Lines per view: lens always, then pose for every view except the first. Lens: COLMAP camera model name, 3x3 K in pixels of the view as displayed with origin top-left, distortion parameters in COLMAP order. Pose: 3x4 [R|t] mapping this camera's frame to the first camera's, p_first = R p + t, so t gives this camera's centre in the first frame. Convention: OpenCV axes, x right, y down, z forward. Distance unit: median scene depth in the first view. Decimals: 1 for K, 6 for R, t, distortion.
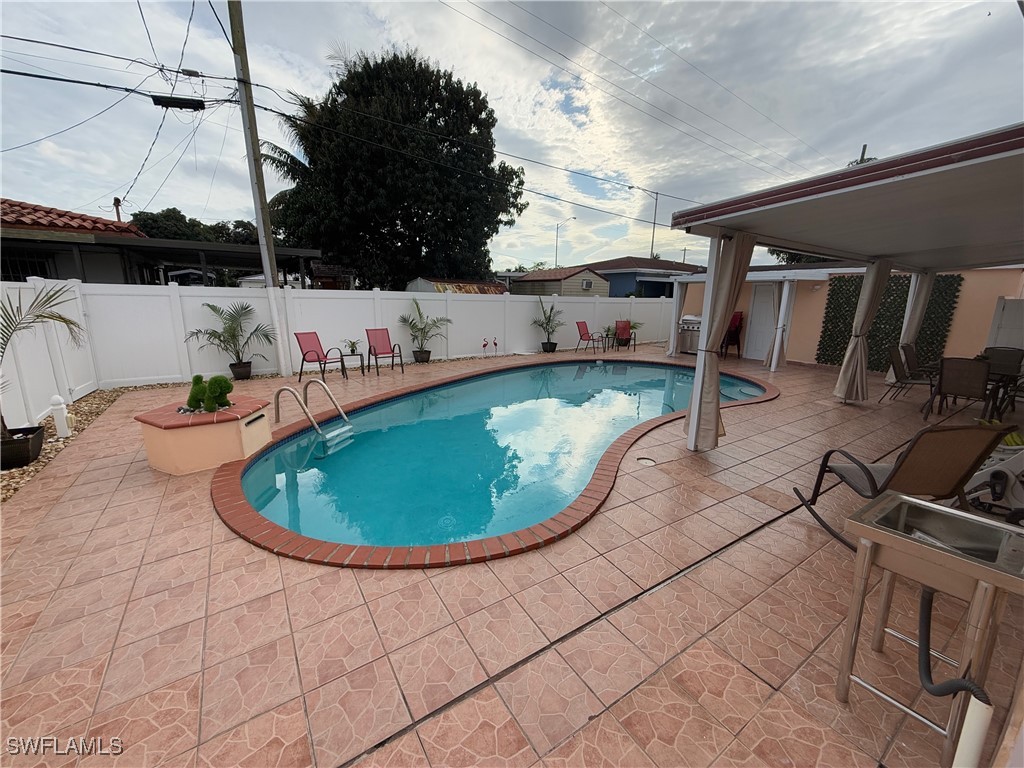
lens RADIAL K [[411.1, 0, 510.3], [0, 411.1, 384.9], [0, 0, 1]] dist [-0.002204, -0.000467]
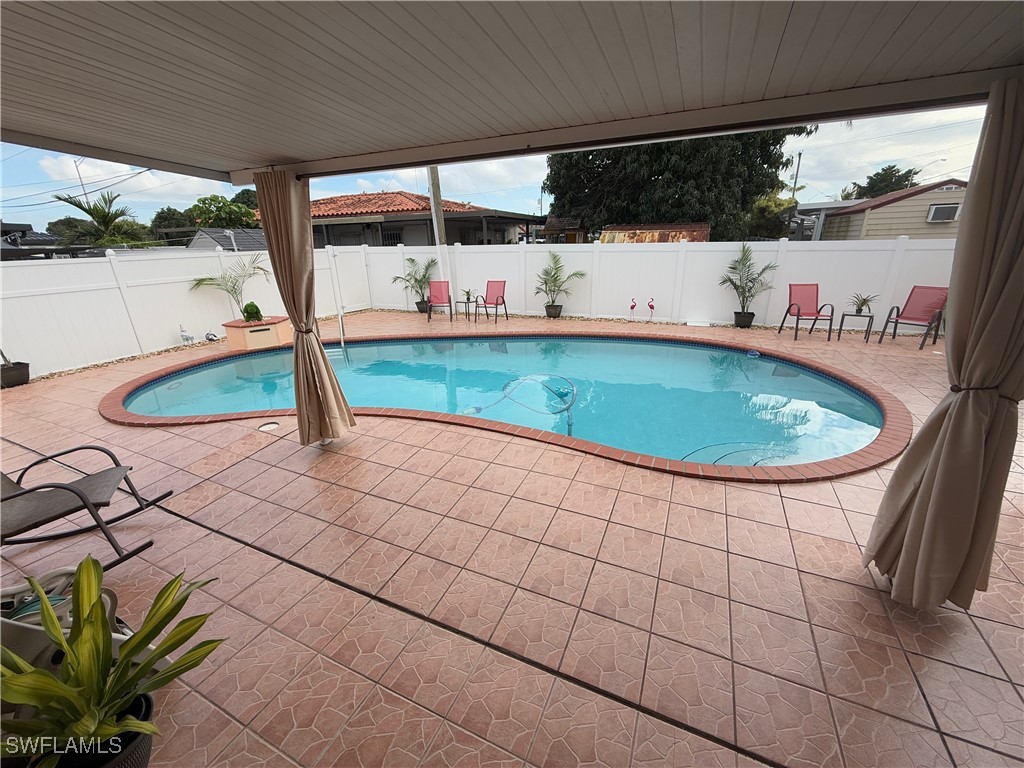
lens RADIAL K [[411.1, 0, 506.8], [0, 411.1, 382.8], [0, 0, 1]] dist [-0.002204, -0.000467]
pose [[0.525392, 0.242889, -0.815456, 0.570716], [-0.151028, 0.969793, 0.191552, -0.075246], [0.837349, 0.022517, 0.546205, 0.378760]]
